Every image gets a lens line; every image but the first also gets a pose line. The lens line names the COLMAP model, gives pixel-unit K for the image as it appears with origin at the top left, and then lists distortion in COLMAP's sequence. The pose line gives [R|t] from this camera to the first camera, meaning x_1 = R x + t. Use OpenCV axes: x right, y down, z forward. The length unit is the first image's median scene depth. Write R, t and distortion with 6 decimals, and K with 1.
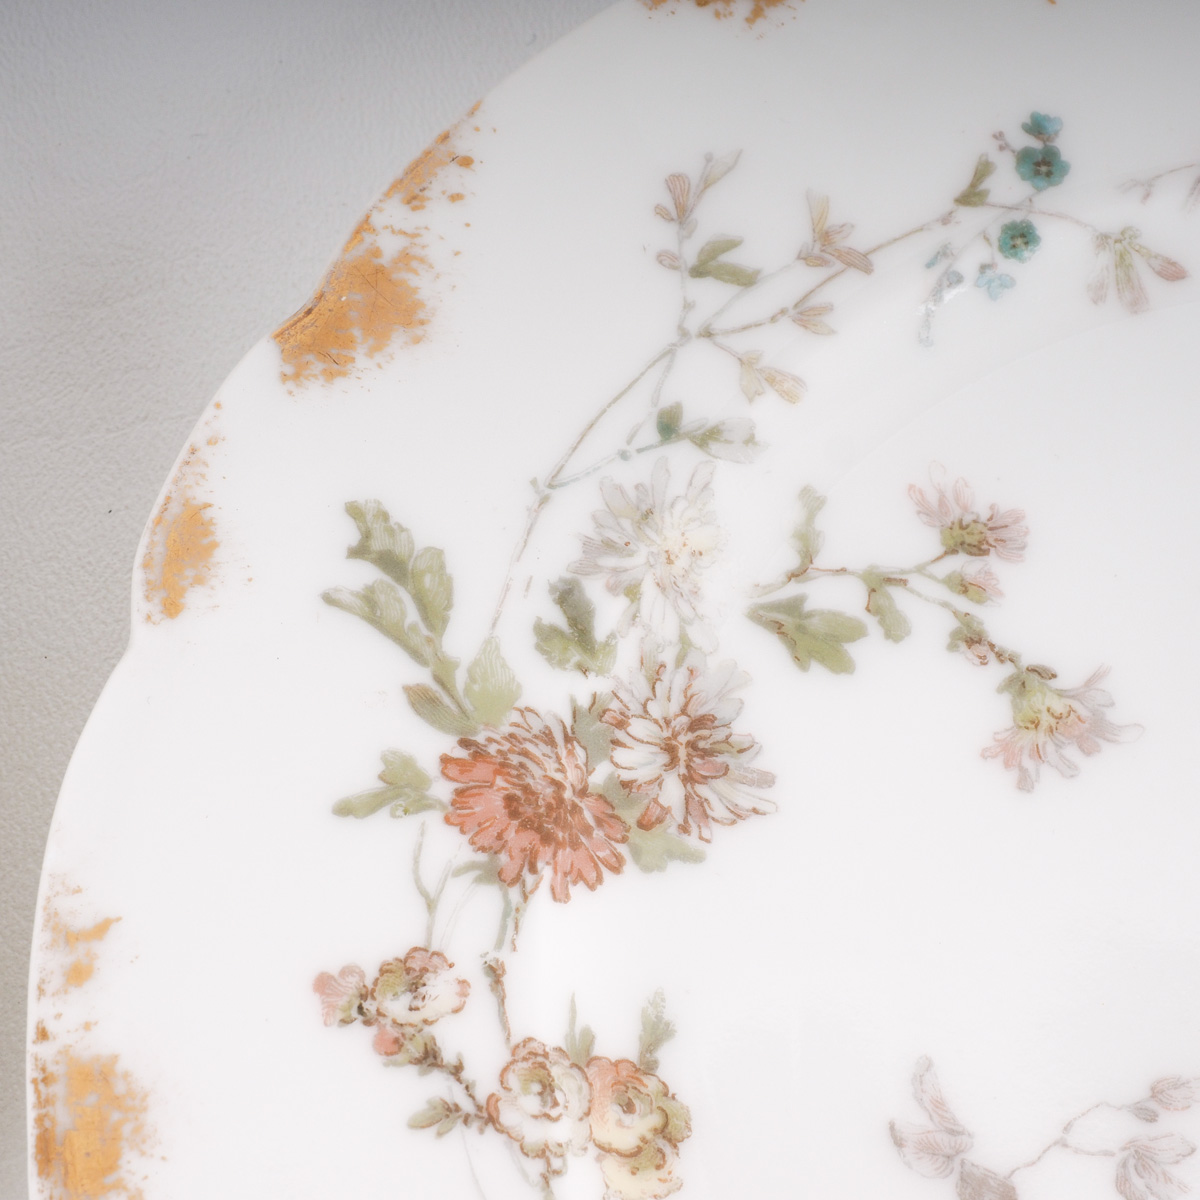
lens RADIAL K [[2341.4, 0, 600.0], [0, 2341.4, 600.0], [0, 0, 1]] dist [0.026815, 0.055331]
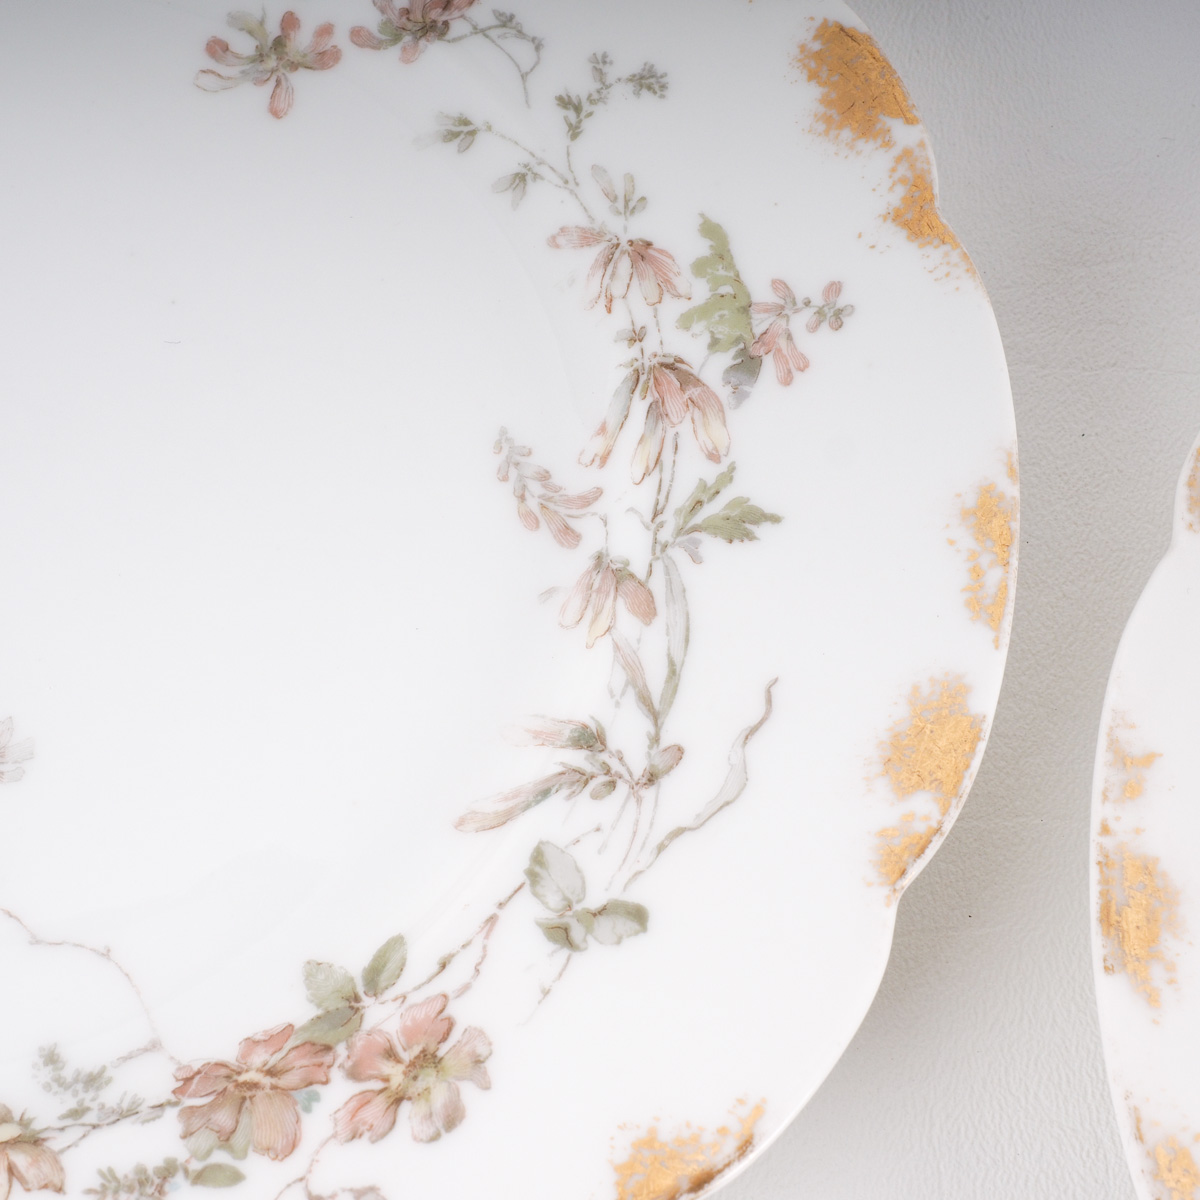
lens RADIAL K [[2341.4, 0, 600.0], [0, 2341.4, 600.0], [0, 0, 1]] dist [0.026815, 0.055331]
pose [[0.978001, 0.192656, -0.079990, -0.356139], [-0.192078, 0.981266, 0.014932, 0.079854], [0.081368, 0.000761, 0.996684, -0.245182]]
